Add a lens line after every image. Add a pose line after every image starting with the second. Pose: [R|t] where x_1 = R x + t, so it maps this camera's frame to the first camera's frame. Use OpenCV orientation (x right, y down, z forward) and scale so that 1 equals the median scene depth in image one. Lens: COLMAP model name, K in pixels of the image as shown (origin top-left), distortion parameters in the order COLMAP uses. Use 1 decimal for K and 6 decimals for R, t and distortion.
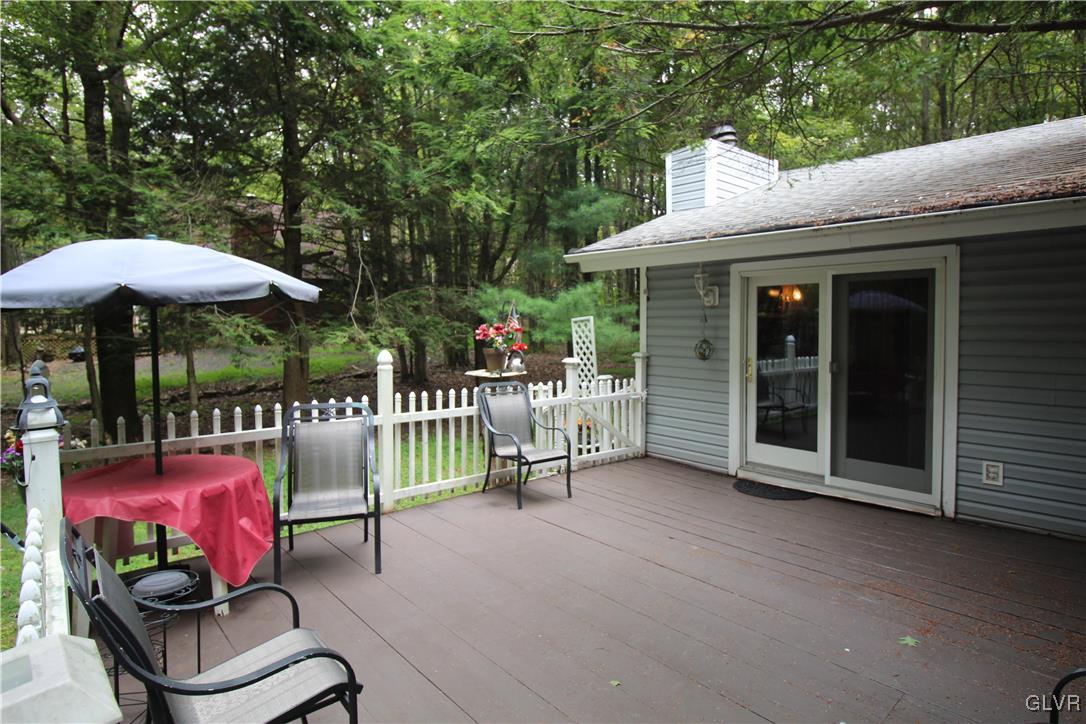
lens RADIAL K [[584.0, 0, 544.6], [0, 584.0, 345.8], [0, 0, 1]] dist [0.001853, -0.012121]
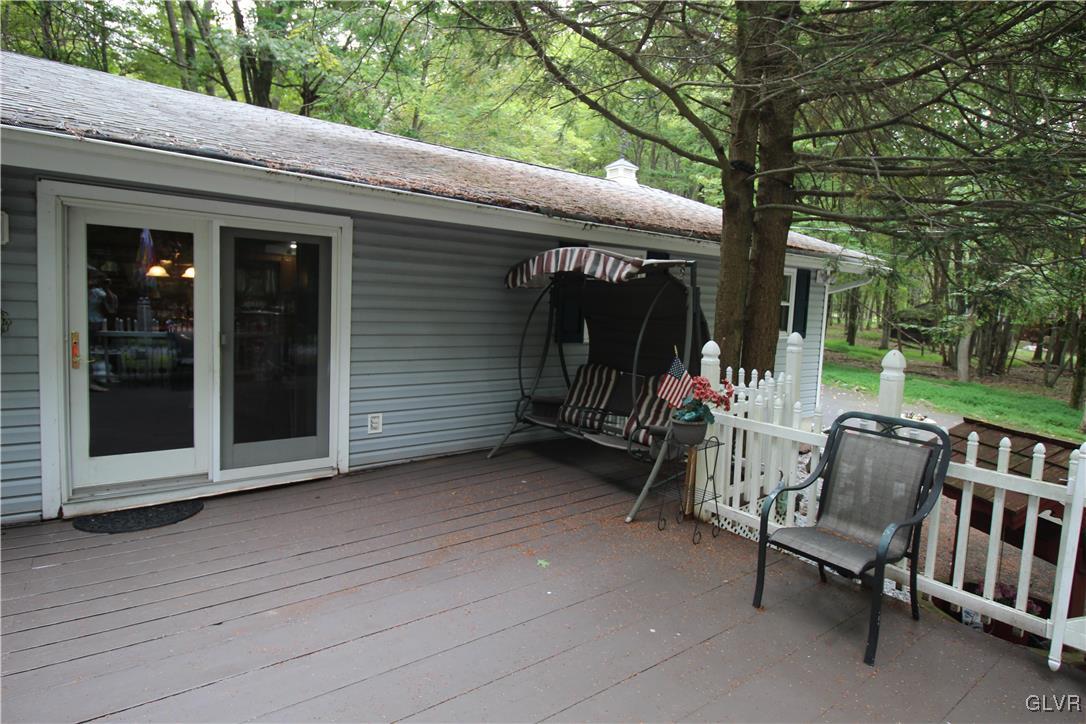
lens RADIAL K [[584.0, 0, 544.6], [0, 584.0, 345.8], [0, 0, 1]] dist [0.001853, -0.012121]
pose [[0.077641, -0.068206, 0.994646, -0.319952], [-0.007210, 0.997593, 0.068971, -0.015757], [-0.996955, -0.012526, 0.076962, 0.533797]]
